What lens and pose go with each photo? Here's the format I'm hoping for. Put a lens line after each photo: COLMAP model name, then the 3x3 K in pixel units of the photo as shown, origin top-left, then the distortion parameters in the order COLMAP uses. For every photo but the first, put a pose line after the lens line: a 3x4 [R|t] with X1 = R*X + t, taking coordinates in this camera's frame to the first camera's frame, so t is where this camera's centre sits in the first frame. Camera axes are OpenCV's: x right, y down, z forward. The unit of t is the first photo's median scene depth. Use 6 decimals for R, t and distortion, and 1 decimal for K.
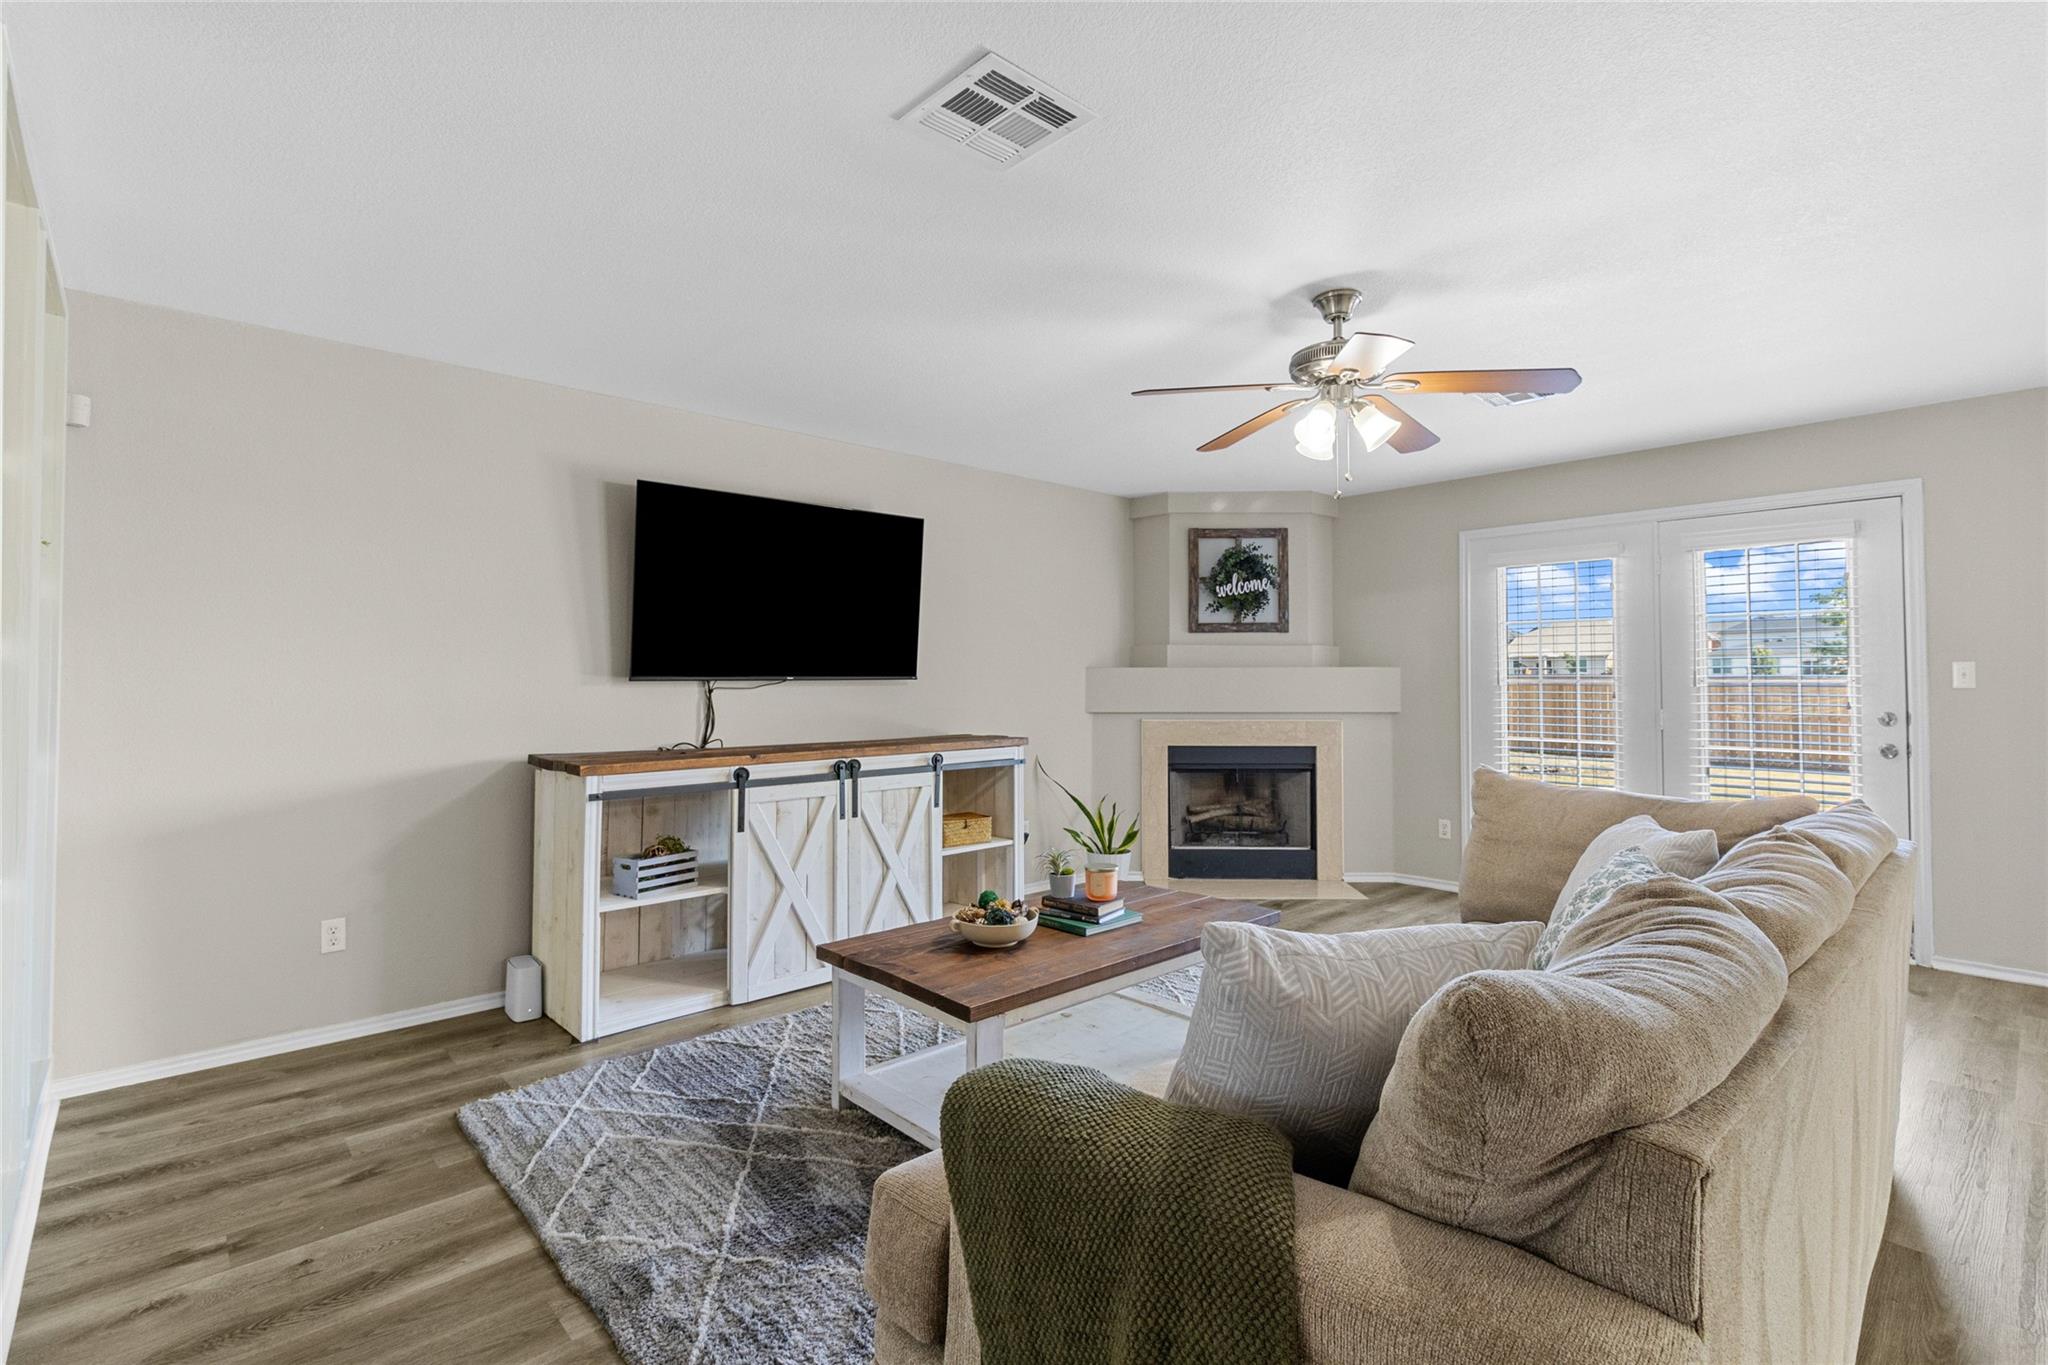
lens RADIAL K [[952.4, 0, 1033.2], [0, 952.4, 665.6], [0, 0, 1]] dist [0.003129, 0.001103]
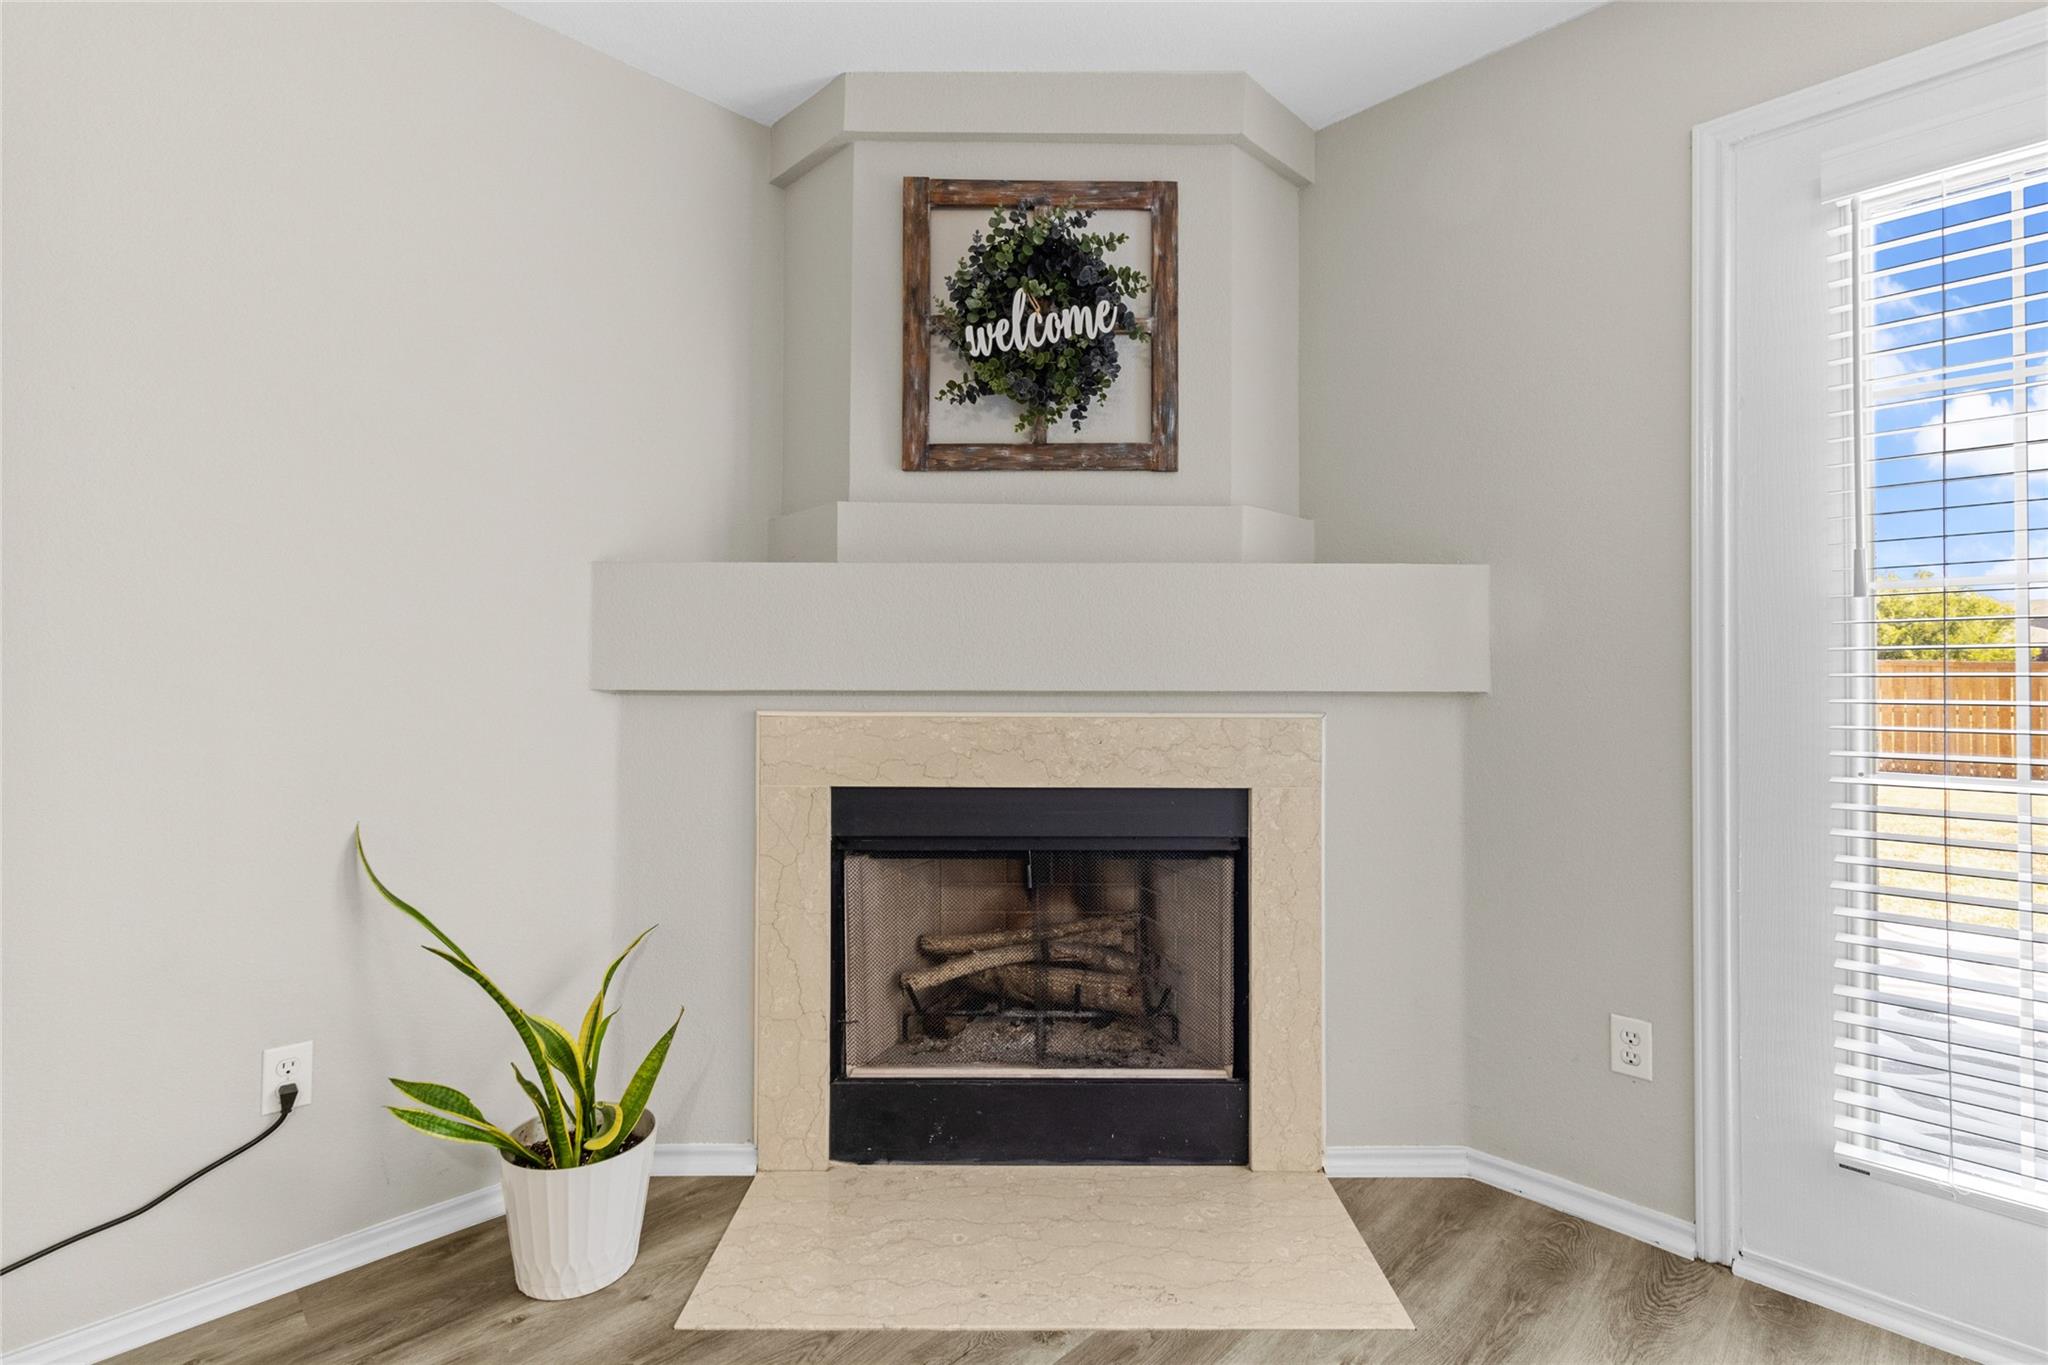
lens RADIAL K [[952.4, 0, 1037.4], [0, 952.4, 659.6], [0, 0, 1]] dist [0.003129, 0.001103]
pose [[0.999335, 0.006107, 0.035937, 0.203212], [-0.006173, 0.999979, 0.001718, 0.036444], [-0.035926, -0.001939, 0.999353, 0.643276]]
